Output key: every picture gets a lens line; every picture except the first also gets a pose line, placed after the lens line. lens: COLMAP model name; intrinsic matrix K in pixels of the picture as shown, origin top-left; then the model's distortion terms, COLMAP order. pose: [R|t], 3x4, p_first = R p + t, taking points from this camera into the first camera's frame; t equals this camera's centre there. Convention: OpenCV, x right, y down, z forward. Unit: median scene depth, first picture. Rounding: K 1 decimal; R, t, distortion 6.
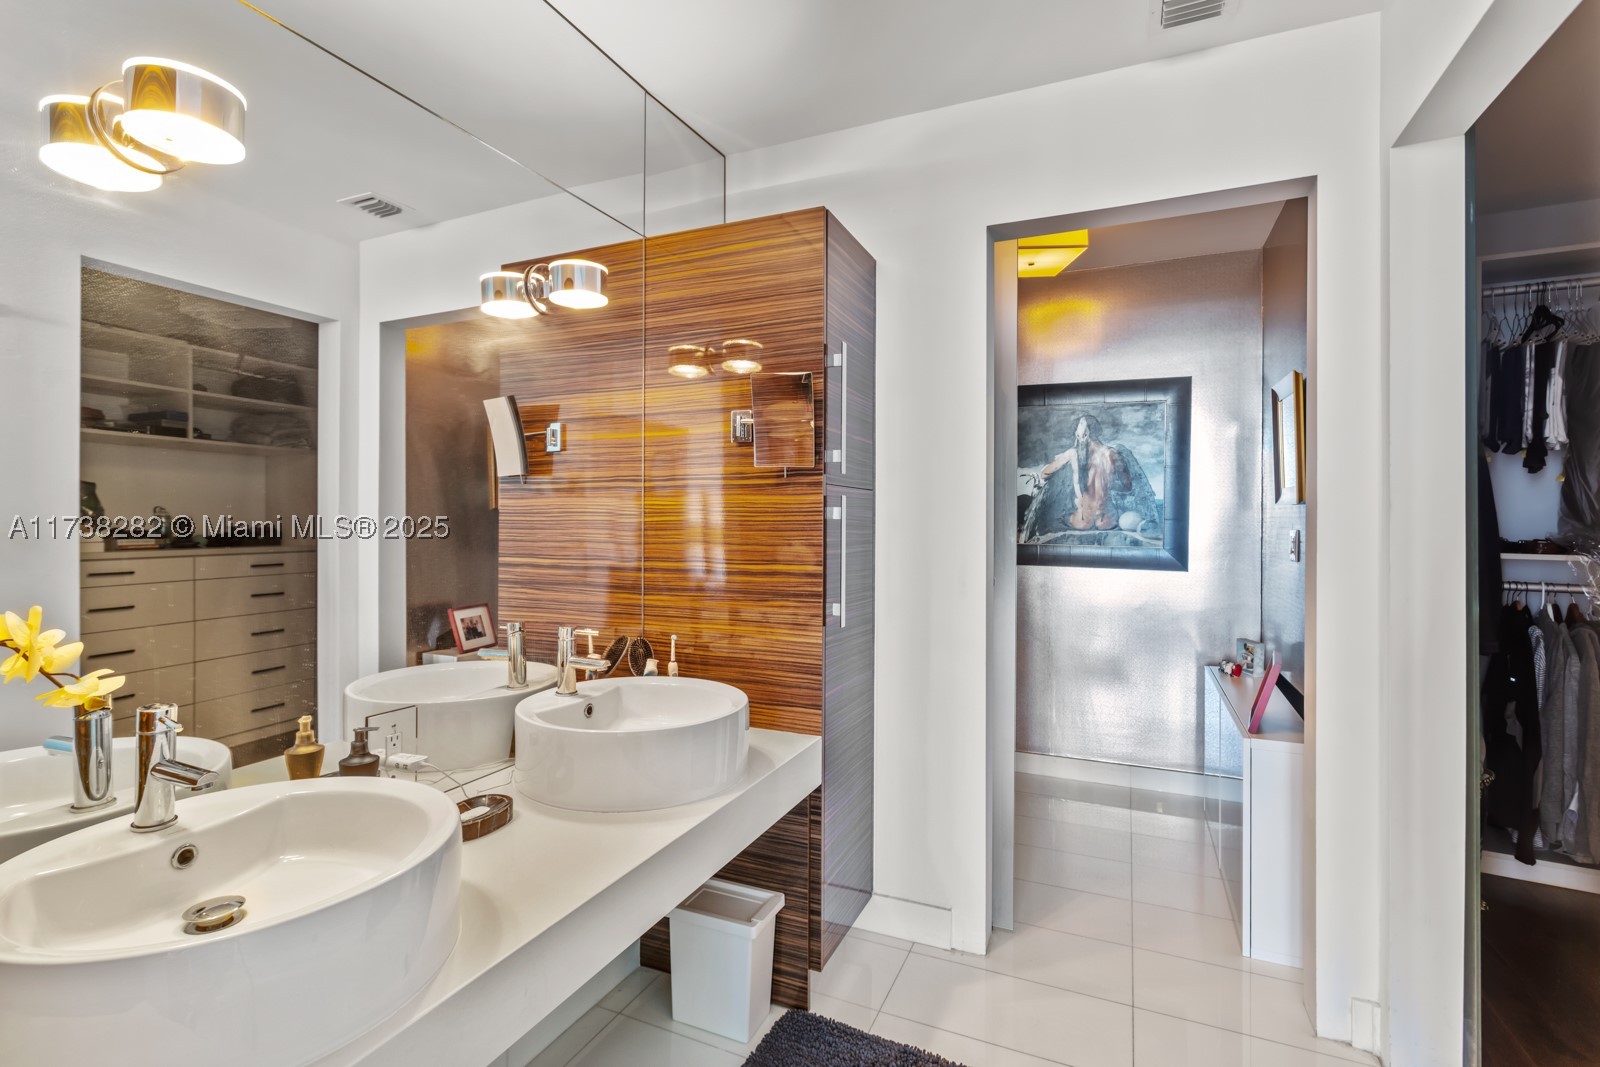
lens RADIAL K [[757.8, 0, 797.7], [0, 757.8, 517.8], [0, 0, 1]] dist [-0.002508, 0.001250]
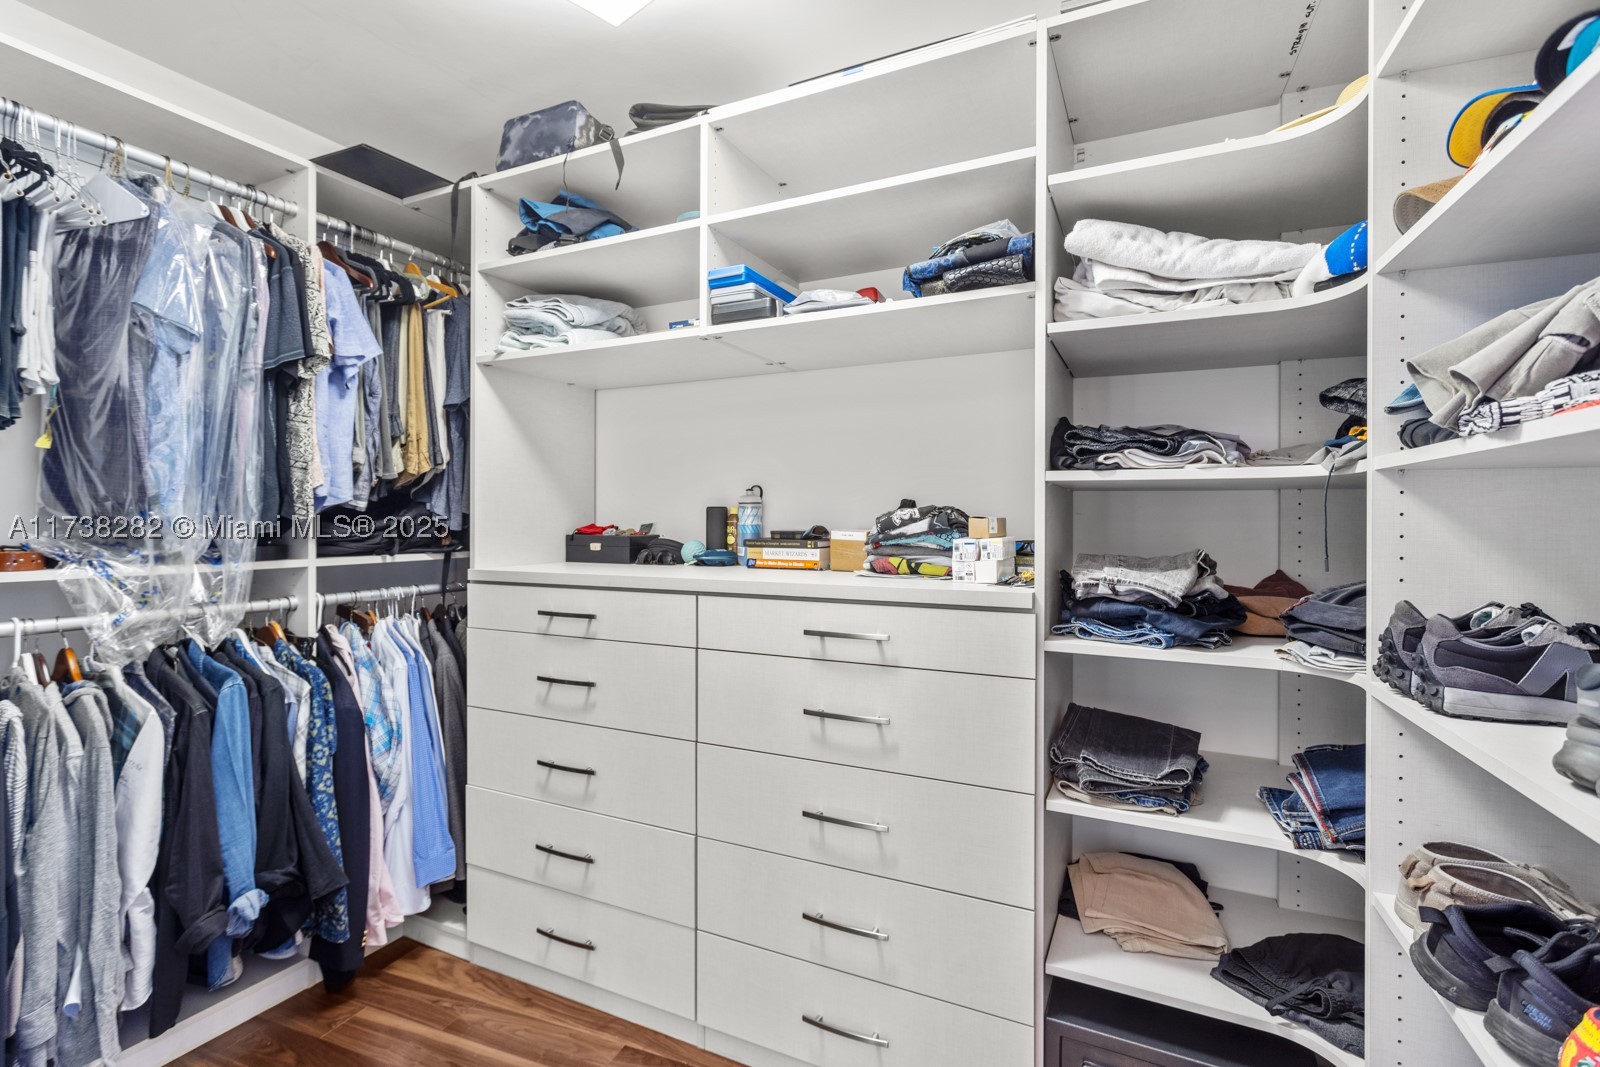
lens RADIAL K [[757.8, 0, 791.8], [0, 757.8, 525.3], [0, 0, 1]] dist [-0.002508, 0.001250]
pose [[-0.027406, -0.008493, 0.999588, 0.339544], [-0.005678, 0.999949, 0.008340, 0.004625], [-0.999608, -0.005447, -0.027453, 0.368653]]
